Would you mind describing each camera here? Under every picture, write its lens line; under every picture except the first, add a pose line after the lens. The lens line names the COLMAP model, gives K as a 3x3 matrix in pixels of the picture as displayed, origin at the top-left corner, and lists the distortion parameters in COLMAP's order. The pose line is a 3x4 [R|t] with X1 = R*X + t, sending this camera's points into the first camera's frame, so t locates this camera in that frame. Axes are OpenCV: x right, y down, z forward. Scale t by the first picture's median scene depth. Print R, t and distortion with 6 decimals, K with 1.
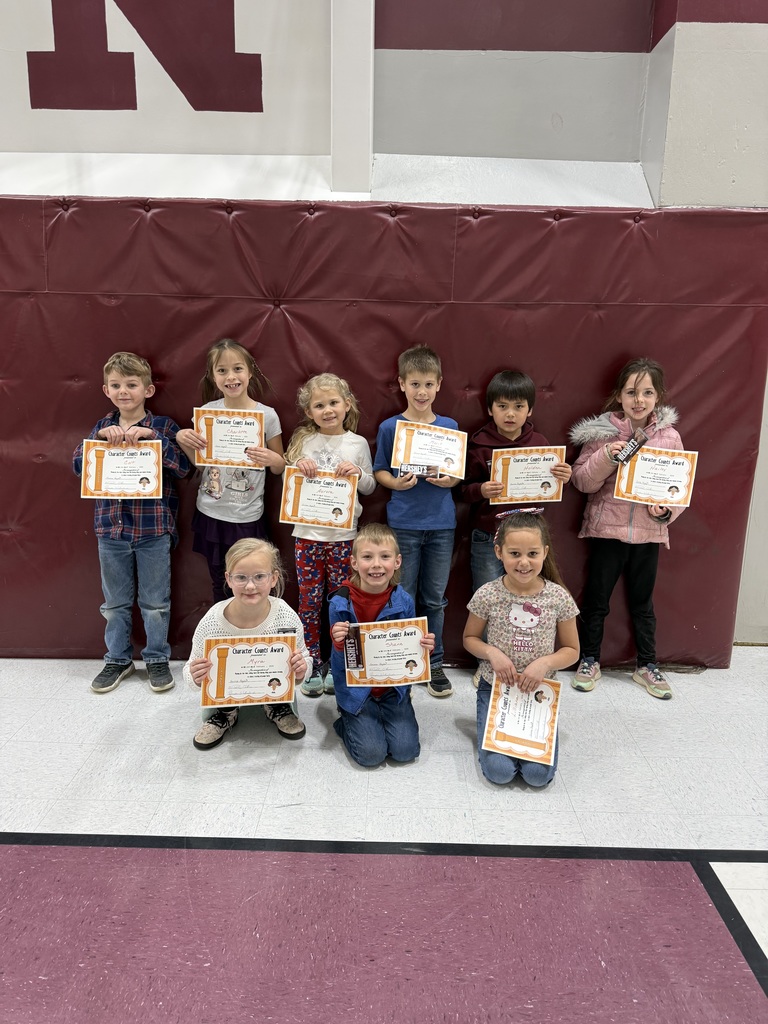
lens RADIAL K [[724.9, 0, 384.0], [0, 724.9, 512.0], [0, 0, 1]] dist [0.004102, -0.006894]
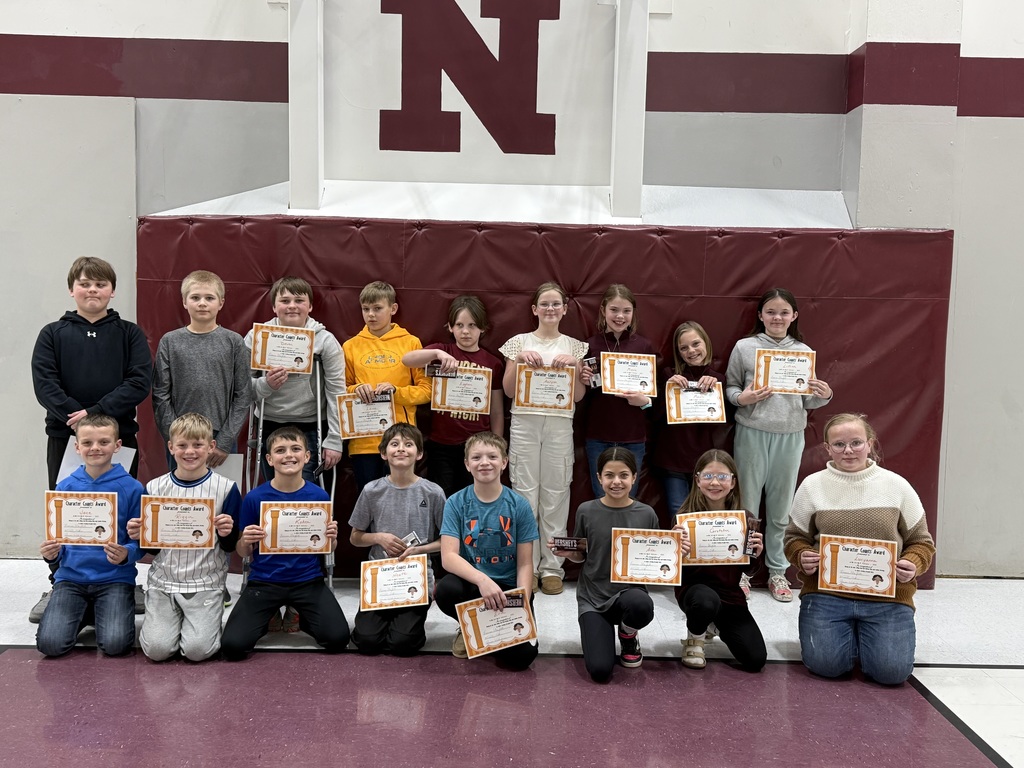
lens RADIAL K [[1064.1, 0, 512.0], [0, 1064.1, 384.0], [0, 0, 1]] dist [0.128292, -0.216735]
pose [[0.999899, 0.003730, 0.013707, -0.290802], [-0.001763, 0.990029, -0.140850, 0.151650], [-0.014095, 0.140811, 0.989936, -0.944109]]
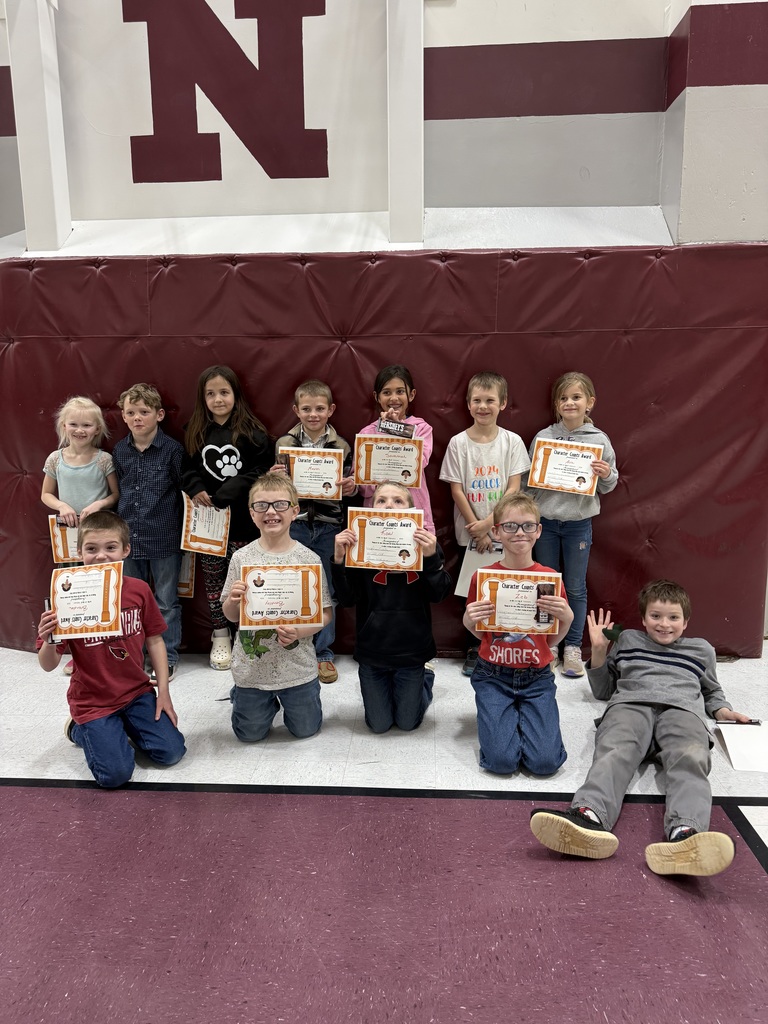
lens RADIAL K [[718.1, 0, 384.0], [0, 718.1, 512.0], [0, 0, 1]] dist [0.022268, -0.032260]
pose [[0.998343, -0.020016, -0.053943, -0.028046], [0.017474, 0.998733, -0.047196, 0.044431], [0.054820, 0.046175, 0.997428, -0.133481]]
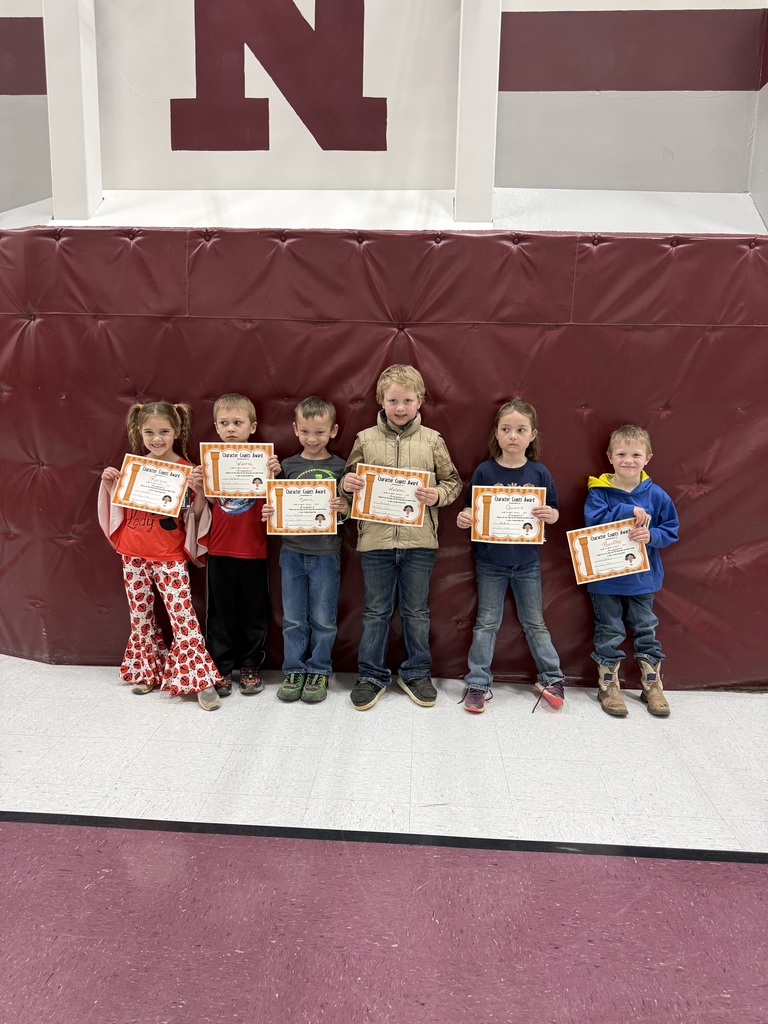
lens RADIAL K [[724.9, 0, 384.0], [0, 724.9, 512.0], [0, 0, 1]] dist [0.004102, -0.006894]
pose [[0.998928, 0.009059, -0.045393, -0.126084], [-0.011775, 0.998133, -0.059933, 0.044439], [0.044766, 0.060403, 0.997170, -0.031410]]
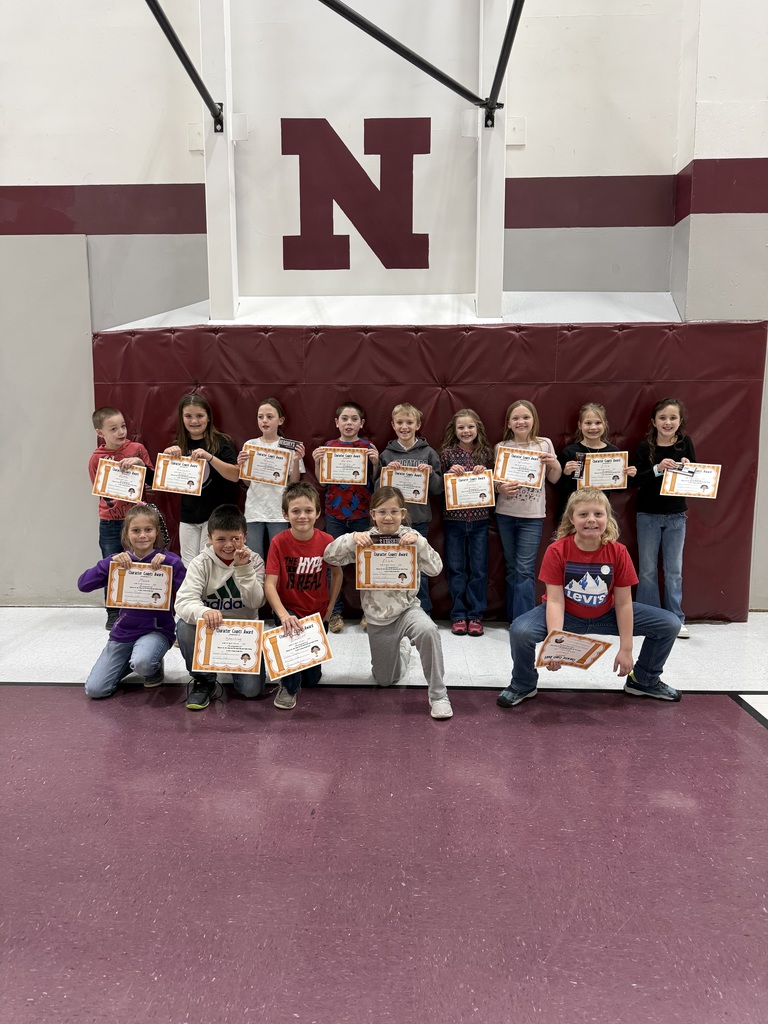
lens RADIAL K [[710.6, 0, 384.0], [0, 710.6, 512.0], [0, 0, 1]] dist [0.083236, -0.122602]
pose [[0.999528, -0.017094, -0.025528, -0.251371], [0.014741, 0.995861, -0.089691, 0.130949], [0.026955, 0.089273, 0.995642, -0.563400]]
